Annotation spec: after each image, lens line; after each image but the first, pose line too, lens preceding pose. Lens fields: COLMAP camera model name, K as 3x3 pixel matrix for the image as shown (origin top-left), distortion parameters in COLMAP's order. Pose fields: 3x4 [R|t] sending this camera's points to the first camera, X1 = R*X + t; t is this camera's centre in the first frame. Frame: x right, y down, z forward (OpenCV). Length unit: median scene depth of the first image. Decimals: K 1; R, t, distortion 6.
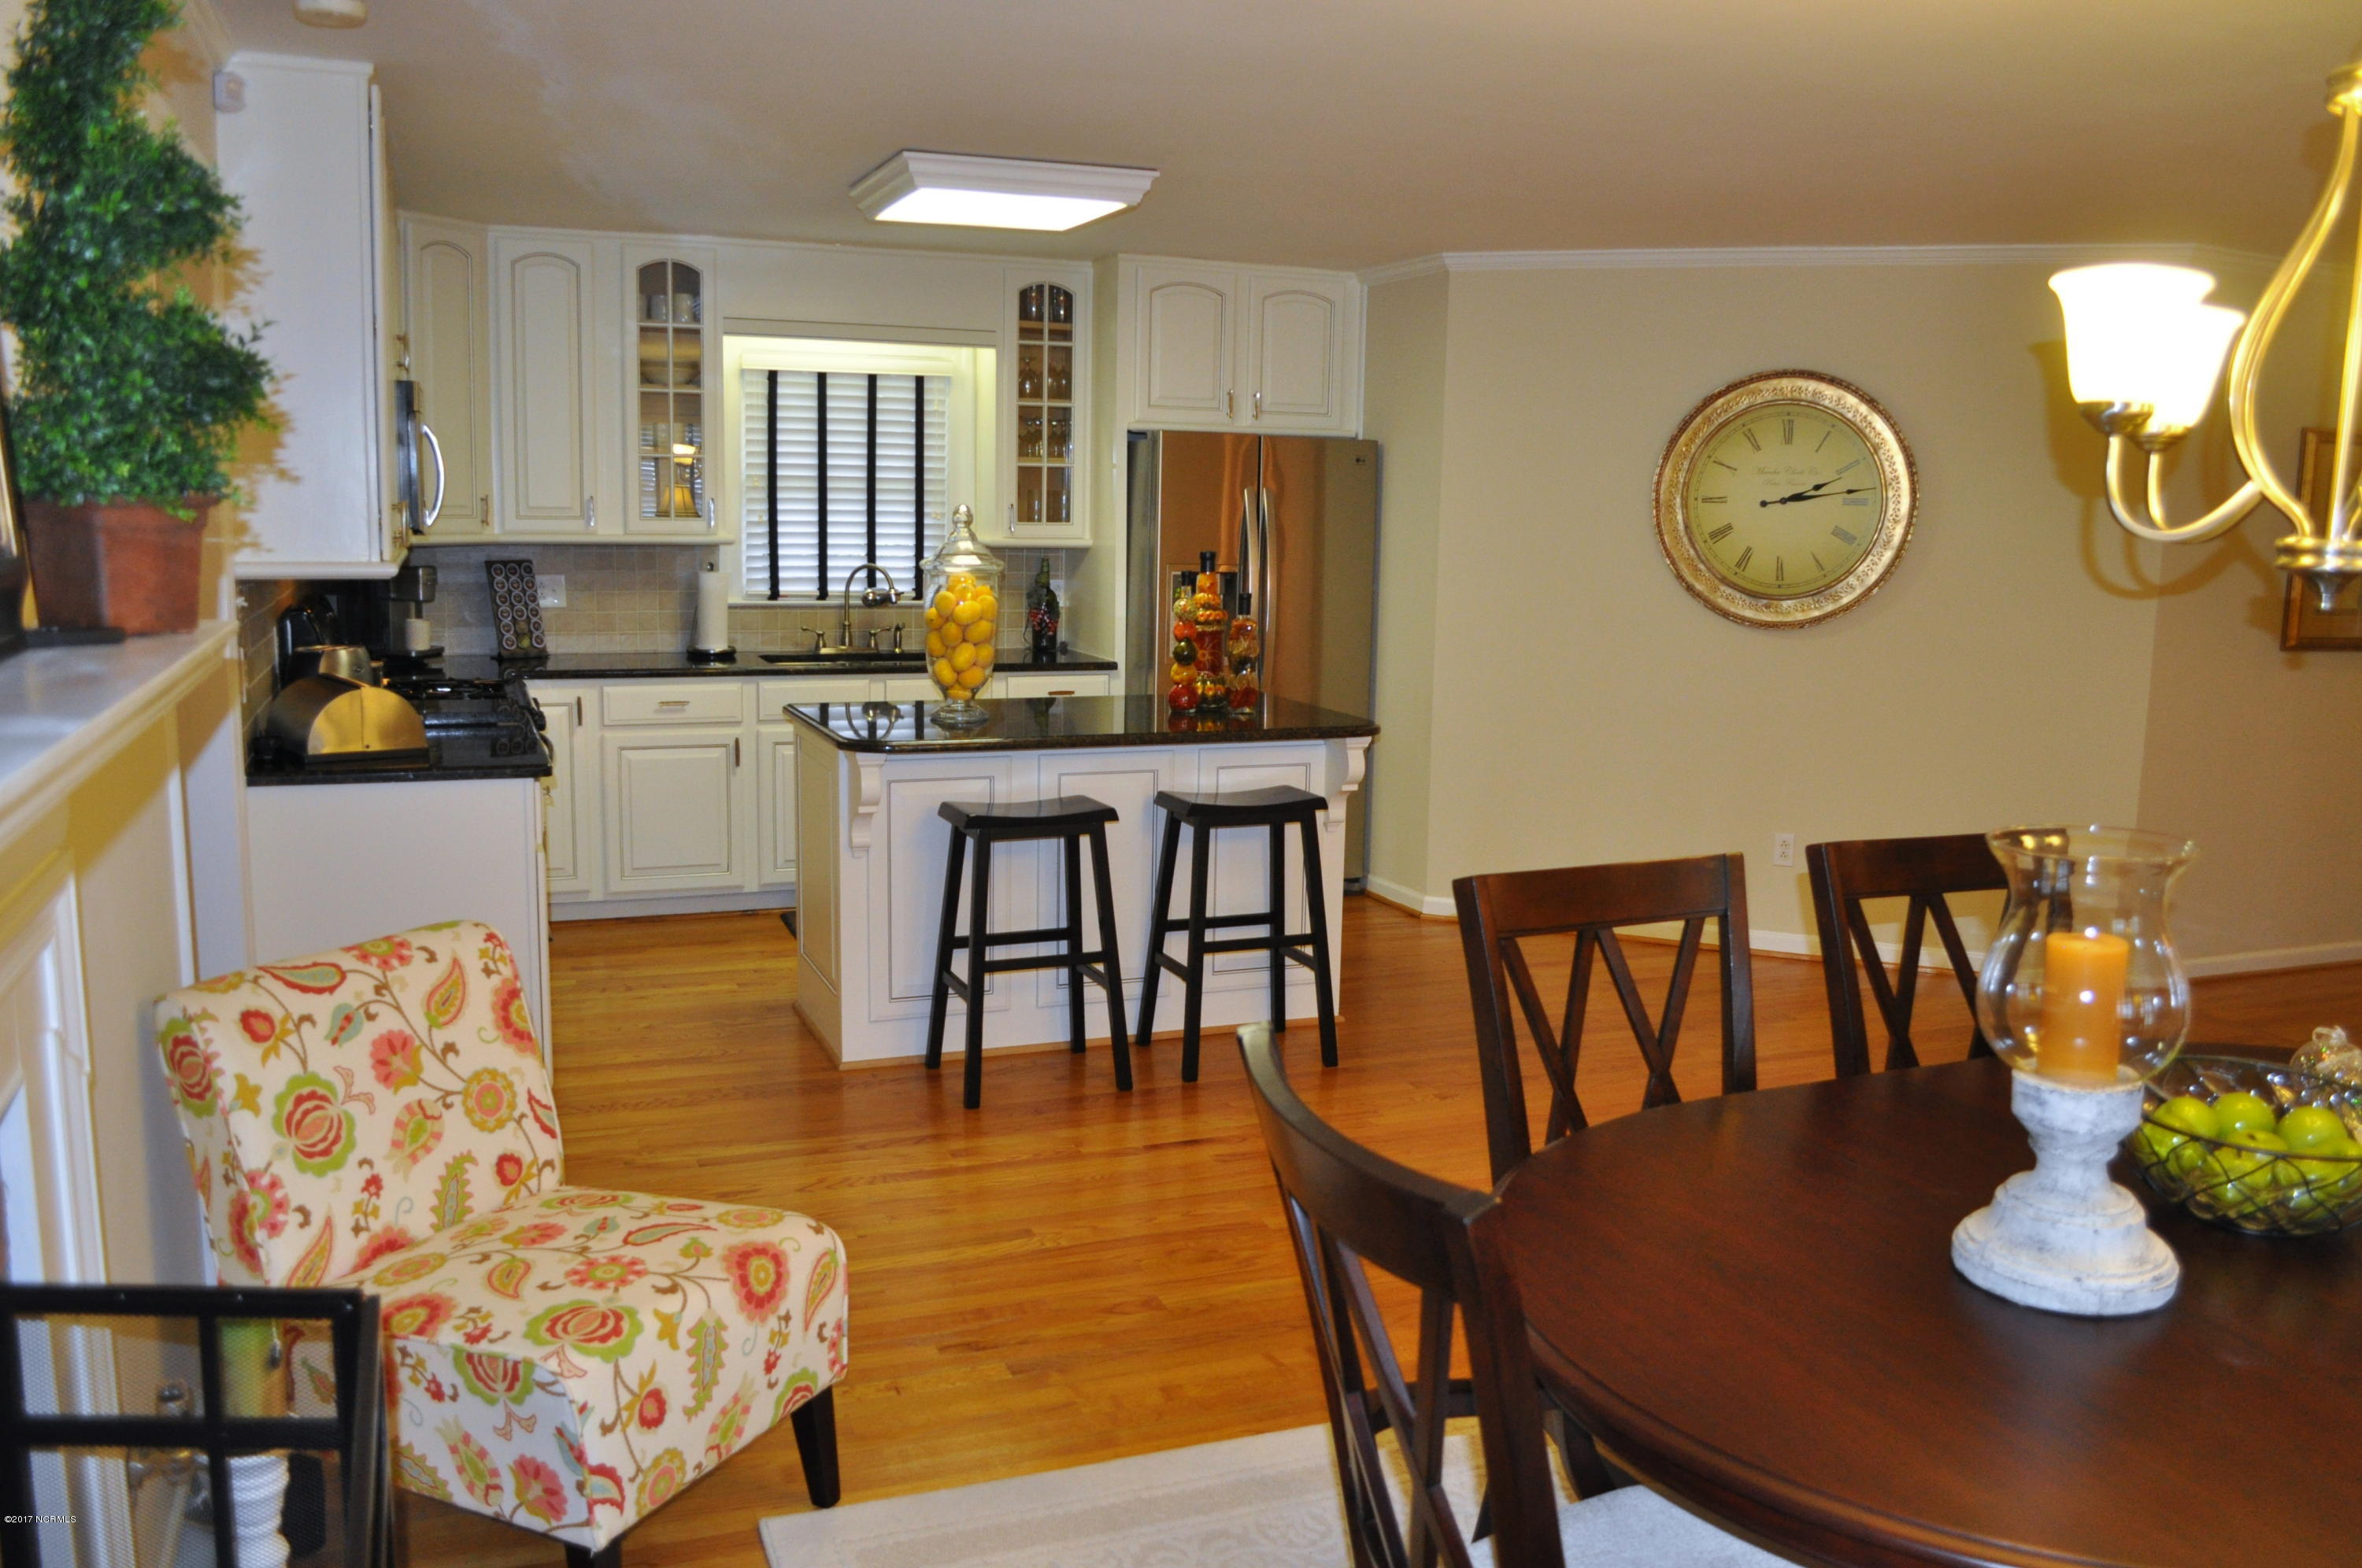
lens RADIAL K [[1862.3, 0, 1181.0], [0, 1862.3, 784.0], [0, 0, 1]] dist [-0.080124, 0.010887]
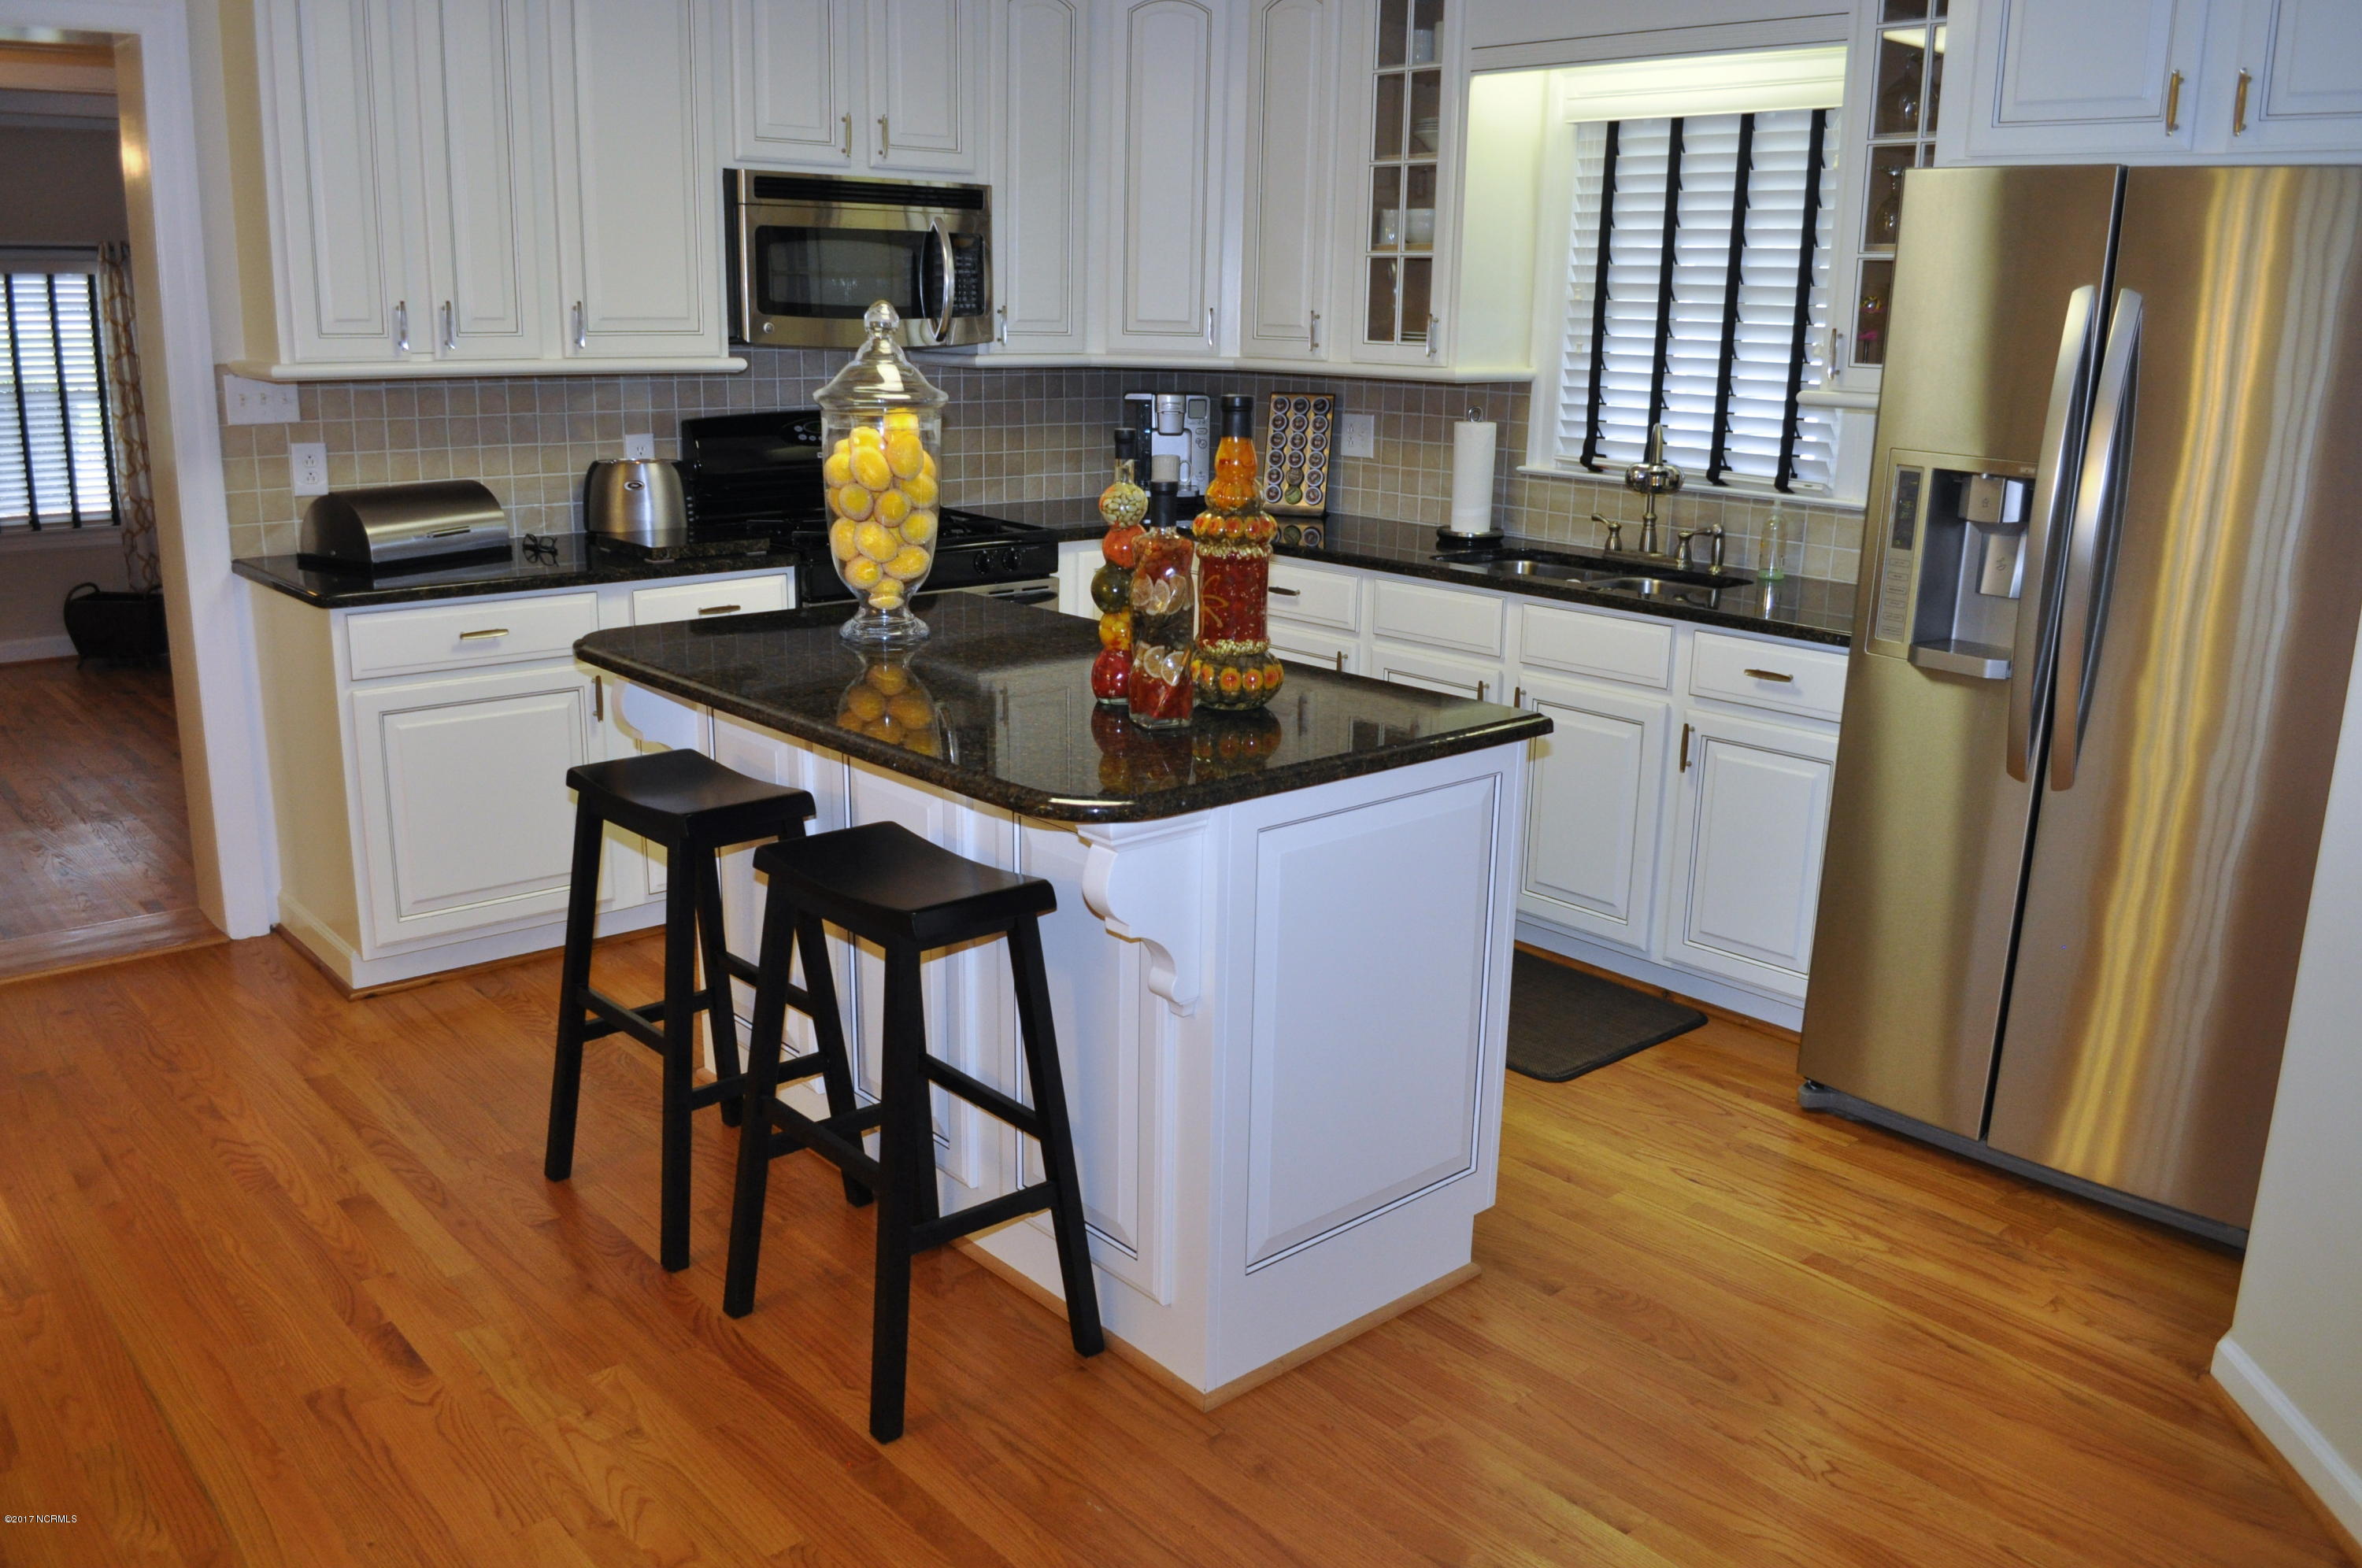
lens RADIAL K [[1862.3, 0, 1181.0], [0, 1862.3, 784.0], [0, 0, 1]] dist [-0.080124, 0.010887]
pose [[0.336569, 0.221067, -0.915342, 0.376121], [-0.154703, 0.971826, 0.177824, -0.086493], [0.928864, 0.081756, 0.361287, 0.635374]]
